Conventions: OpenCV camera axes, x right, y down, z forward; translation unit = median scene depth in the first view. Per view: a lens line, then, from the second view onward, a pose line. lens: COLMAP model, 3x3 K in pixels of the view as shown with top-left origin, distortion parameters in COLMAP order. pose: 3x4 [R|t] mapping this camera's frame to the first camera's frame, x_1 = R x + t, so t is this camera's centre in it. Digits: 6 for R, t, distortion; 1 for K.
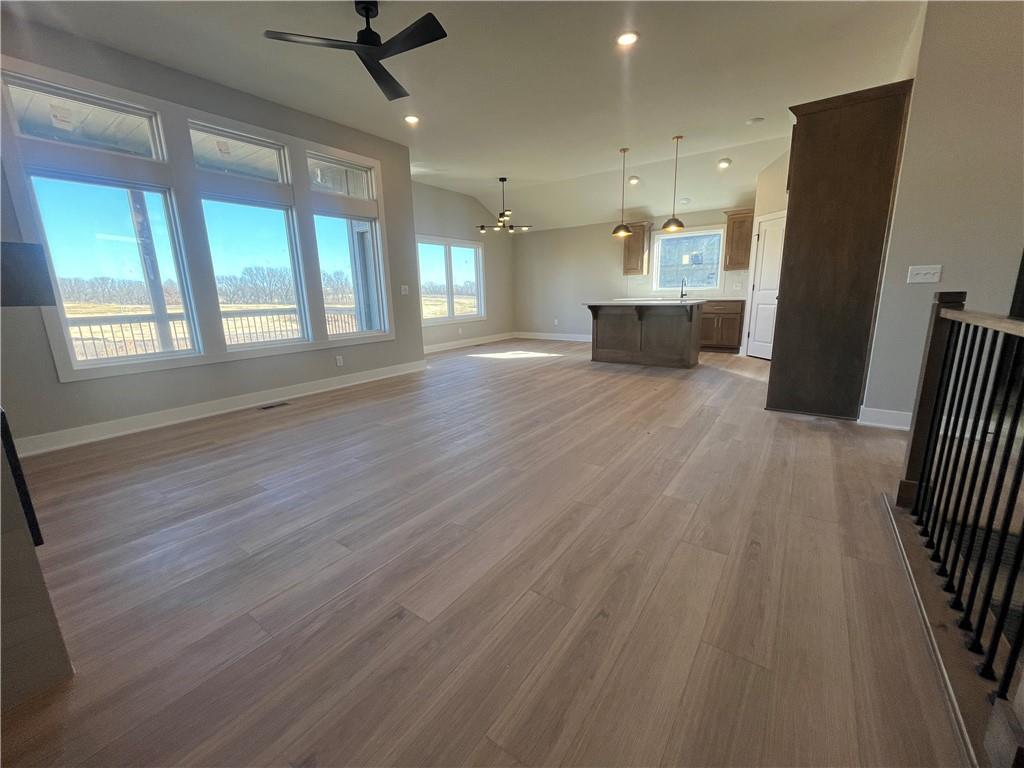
lens RADIAL K [[412.6, 0, 515.2], [0, 412.6, 385.0], [0, 0, 1]] dist [-0.002613, -0.000961]
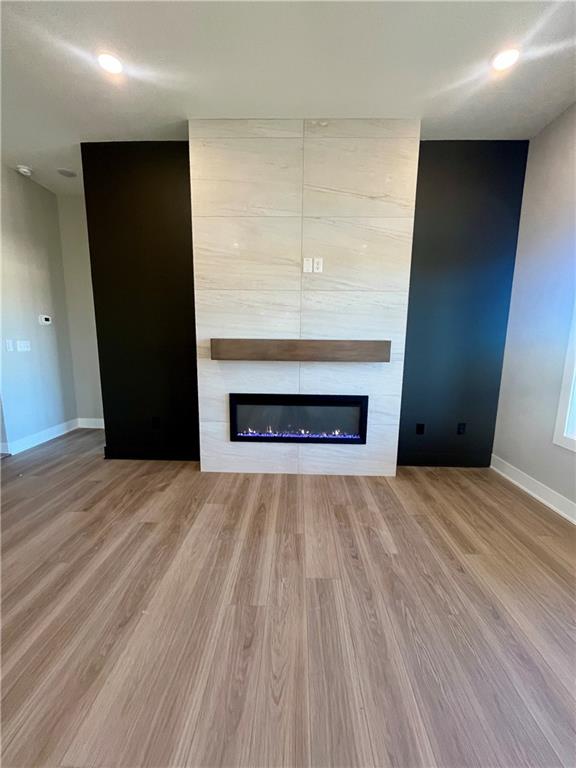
lens RADIAL K [[309.4, 0, 287.8], [0, 309.4, 386.1], [0, 0, 1]] dist [-0.002613, -0.000961]
pose [[-0.834294, 0.099927, -0.542188, -0.074640], [-0.113747, 0.931079, 0.346631, -0.150578], [0.539458, 0.350864, -0.765428, 0.546703]]
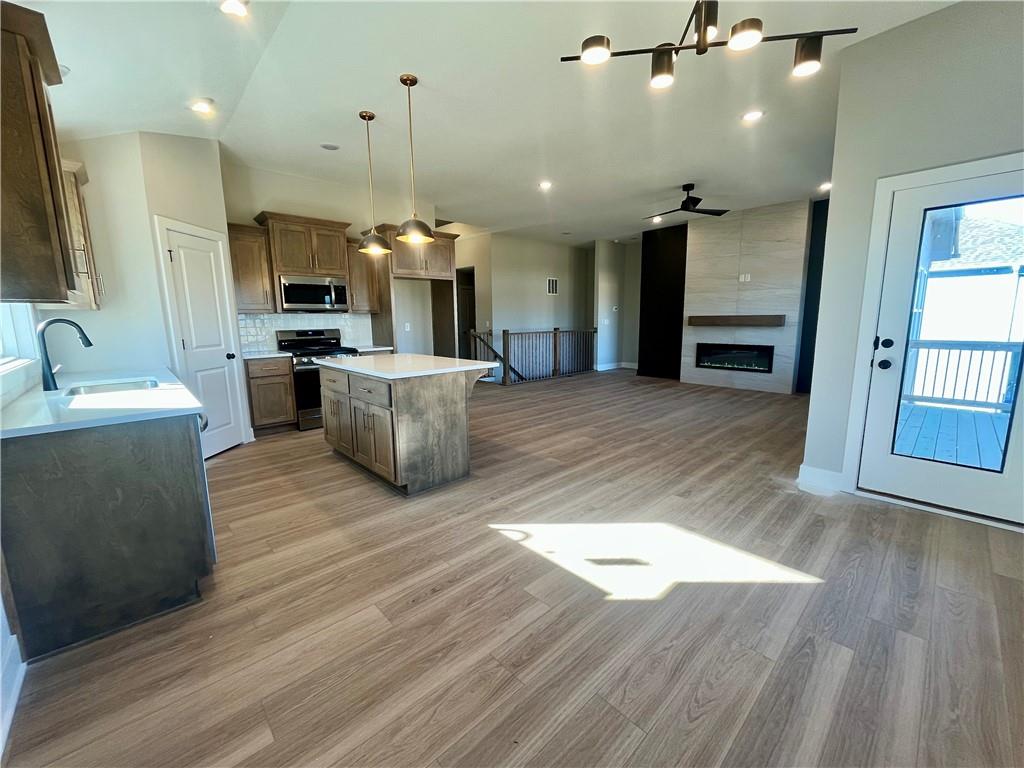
lens RADIAL K [[412.6, 0, 517.6], [0, 412.6, 382.8], [0, 0, 1]] dist [-0.002613, -0.000961]
pose [[-0.979761, 0.002825, 0.200150, 0.023238], [0.076239, 0.929803, 0.360075, -0.332932], [-0.185083, 0.368047, -0.911200, 1.356746]]
